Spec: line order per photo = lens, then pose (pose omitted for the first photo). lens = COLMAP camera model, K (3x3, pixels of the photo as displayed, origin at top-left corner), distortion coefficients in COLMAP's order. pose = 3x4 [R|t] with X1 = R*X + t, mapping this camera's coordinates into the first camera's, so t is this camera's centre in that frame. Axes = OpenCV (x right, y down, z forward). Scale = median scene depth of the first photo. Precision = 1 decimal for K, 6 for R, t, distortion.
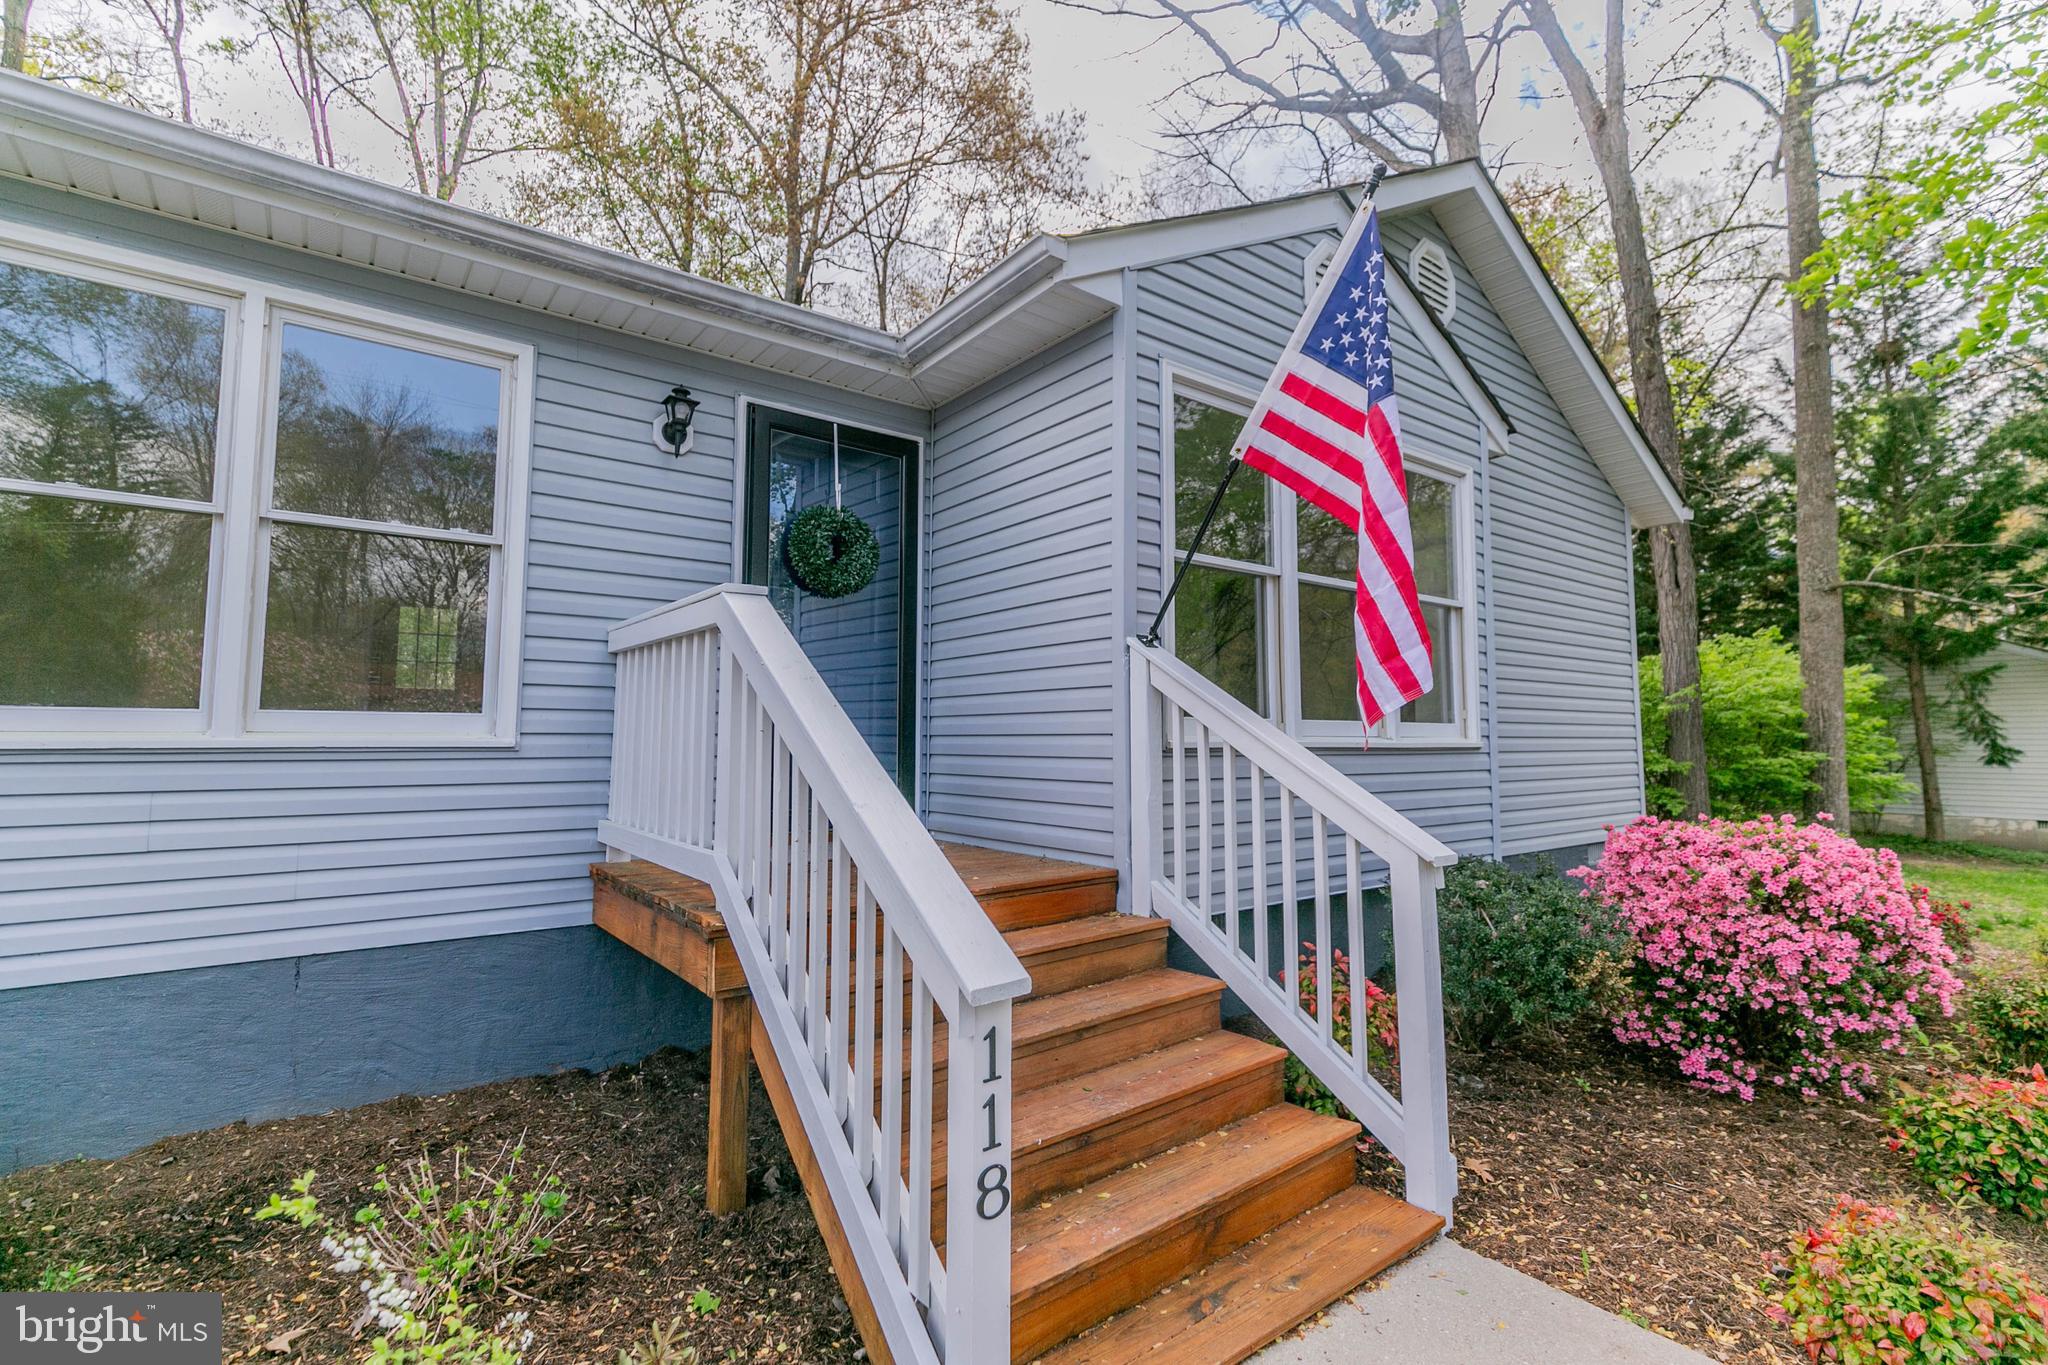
lens RADIAL K [[936.0, 0, 1025.1], [0, 936.0, 666.7], [0, 0, 1]] dist [-0.000124, -0.000177]
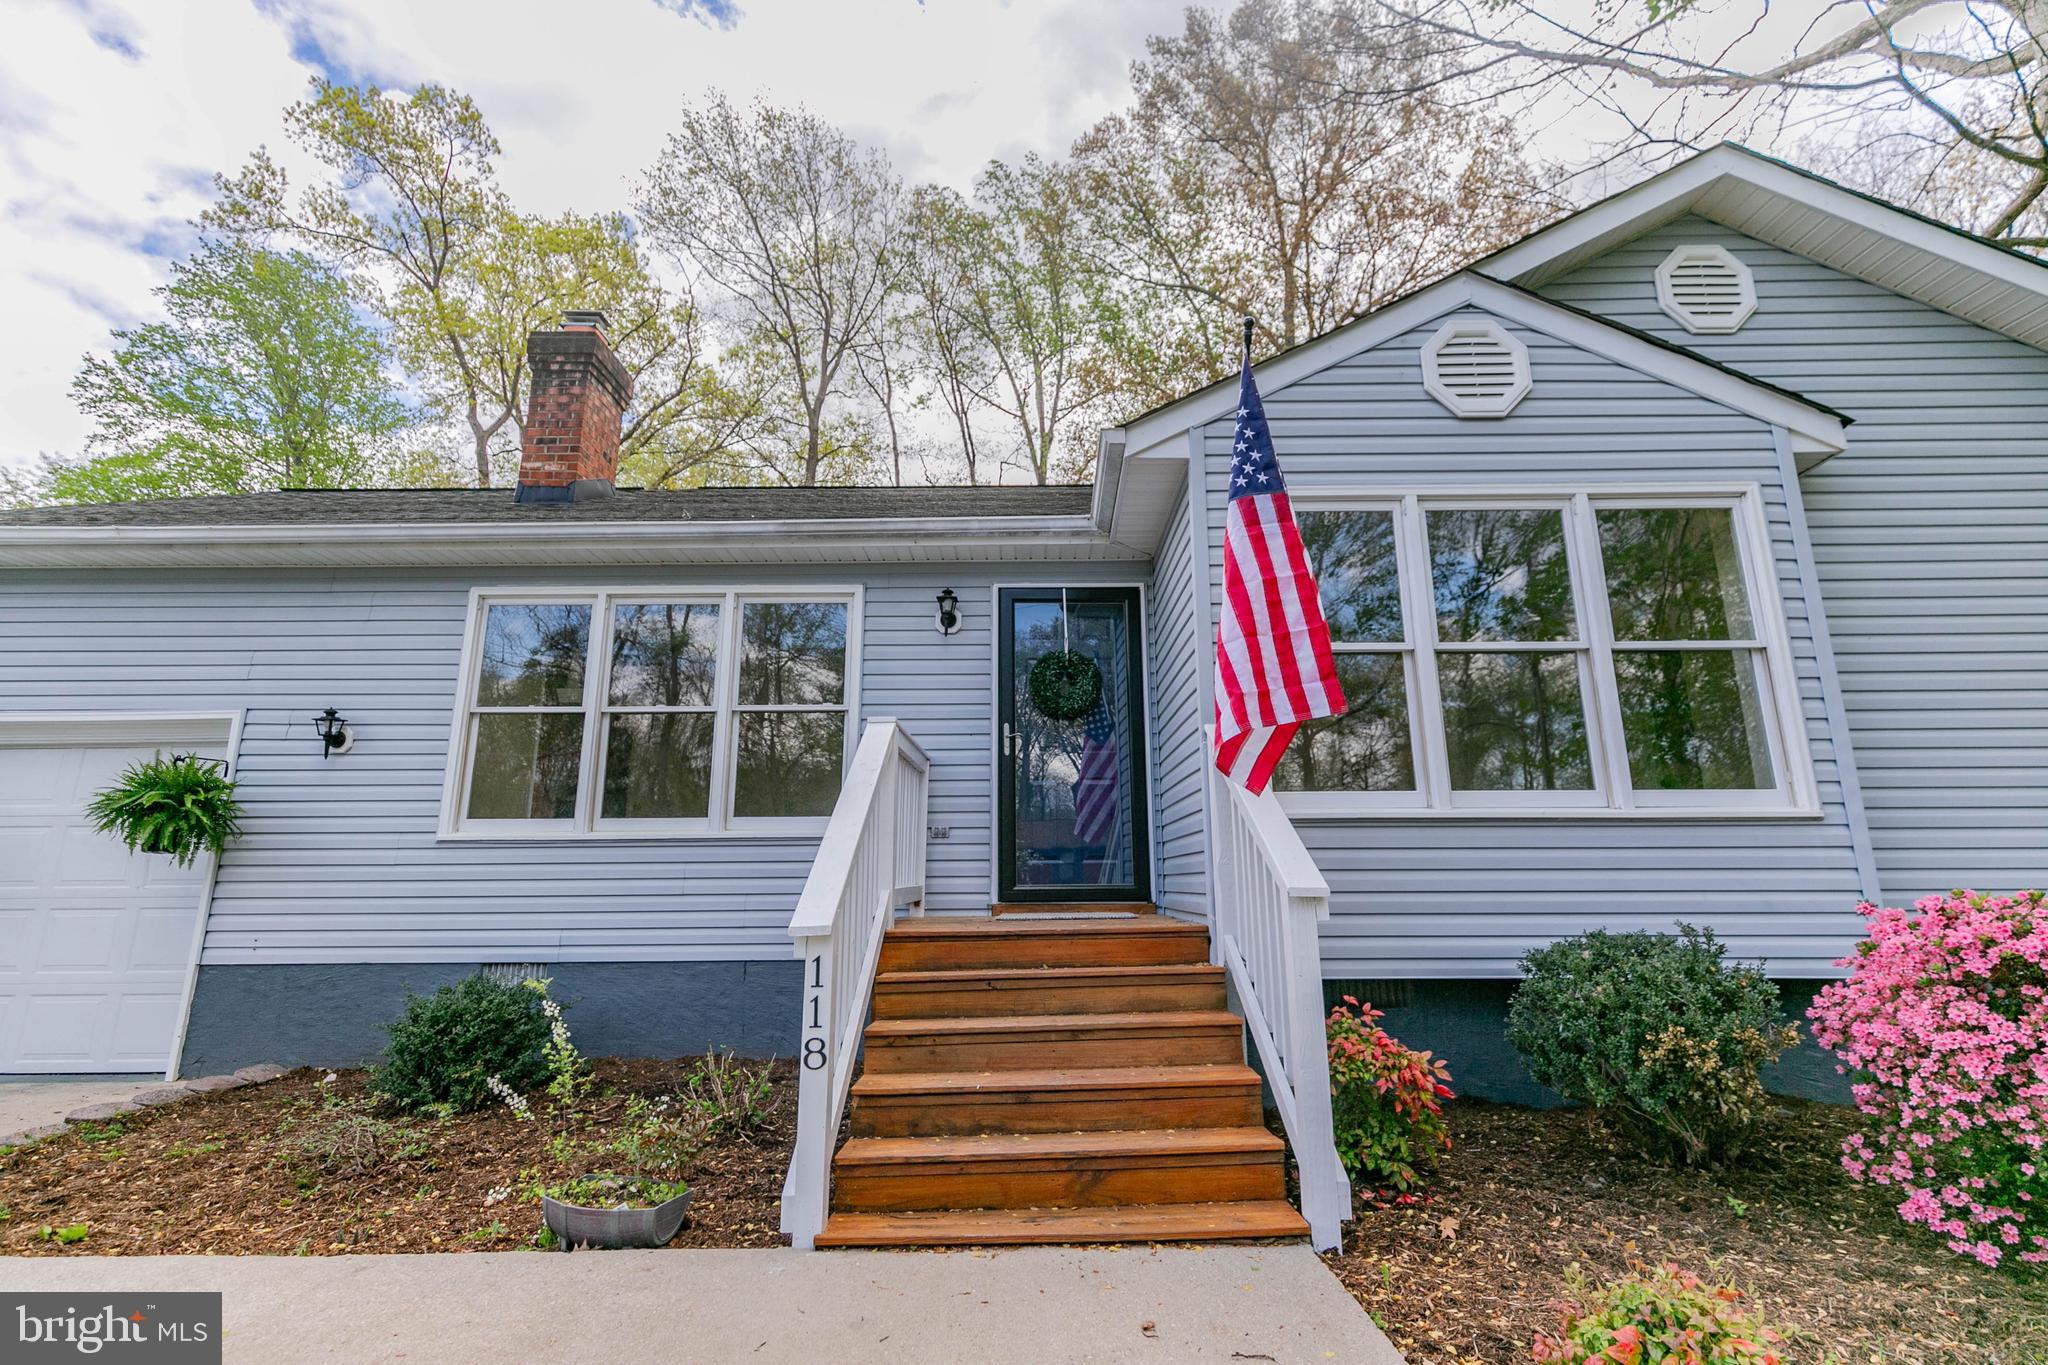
lens RADIAL K [[936.0, 0, 1025.1], [0, 936.0, 666.7], [0, 0, 1]] dist [-0.000124, -0.000177]
pose [[0.786091, -0.145182, -0.600818, 0.637106], [0.055110, 0.984615, -0.165819, 0.078120], [0.615649, 0.097238, 0.781998, -0.071697]]
